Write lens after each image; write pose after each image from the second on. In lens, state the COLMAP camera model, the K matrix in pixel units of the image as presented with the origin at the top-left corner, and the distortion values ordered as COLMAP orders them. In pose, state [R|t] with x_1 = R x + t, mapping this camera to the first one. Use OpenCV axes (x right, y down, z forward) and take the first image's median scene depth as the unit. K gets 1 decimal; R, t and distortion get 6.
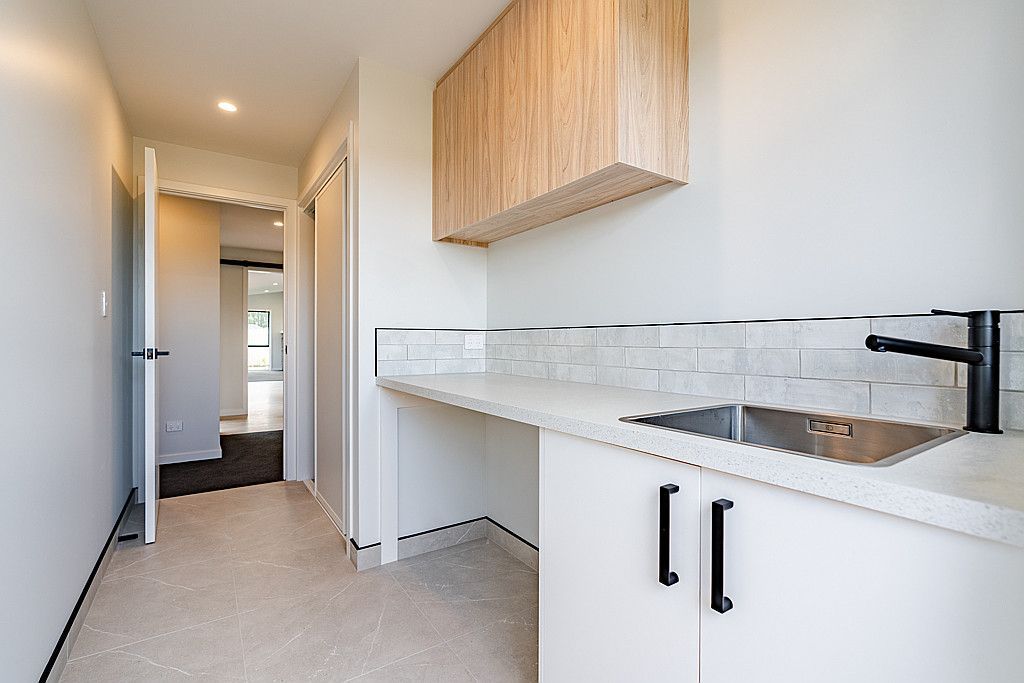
lens RADIAL K [[465.9, 0, 511.9], [0, 465.9, 345.0], [0, 0, 1]] dist [0.000292, 0.000039]
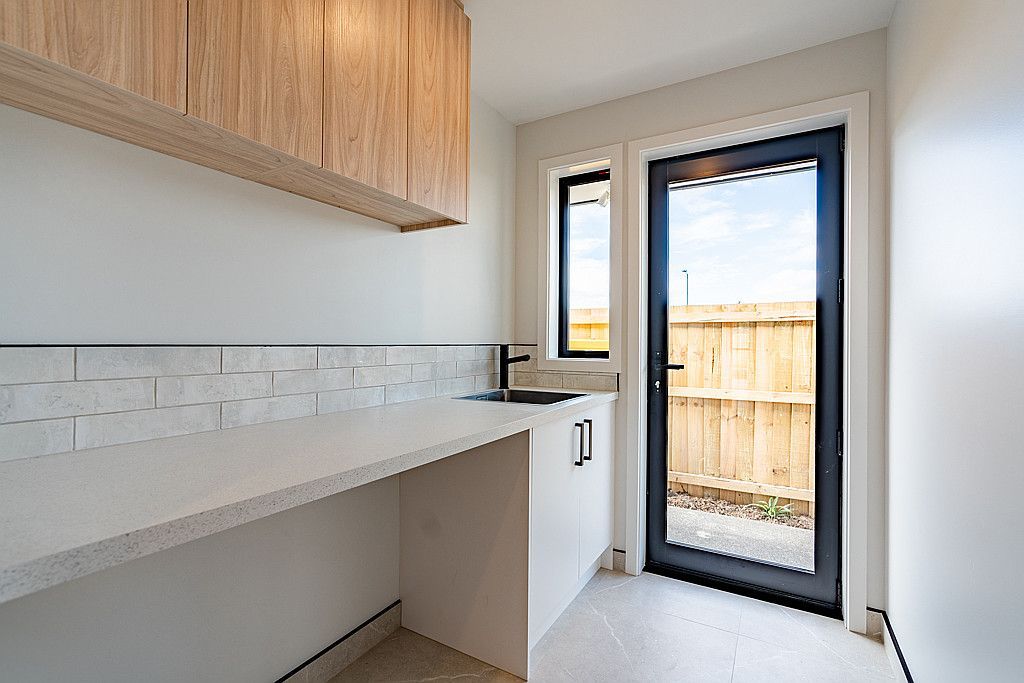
lens RADIAL K [[465.9, 0, 510.0], [0, 465.9, 338.9], [0, 0, 1]] dist [0.000292, 0.000039]
pose [[-0.438085, -0.000891, 0.898933, -0.770594], [-0.004413, 0.999990, -0.001159, -0.055420], [-0.898923, -0.004474, -0.438084, 1.139209]]
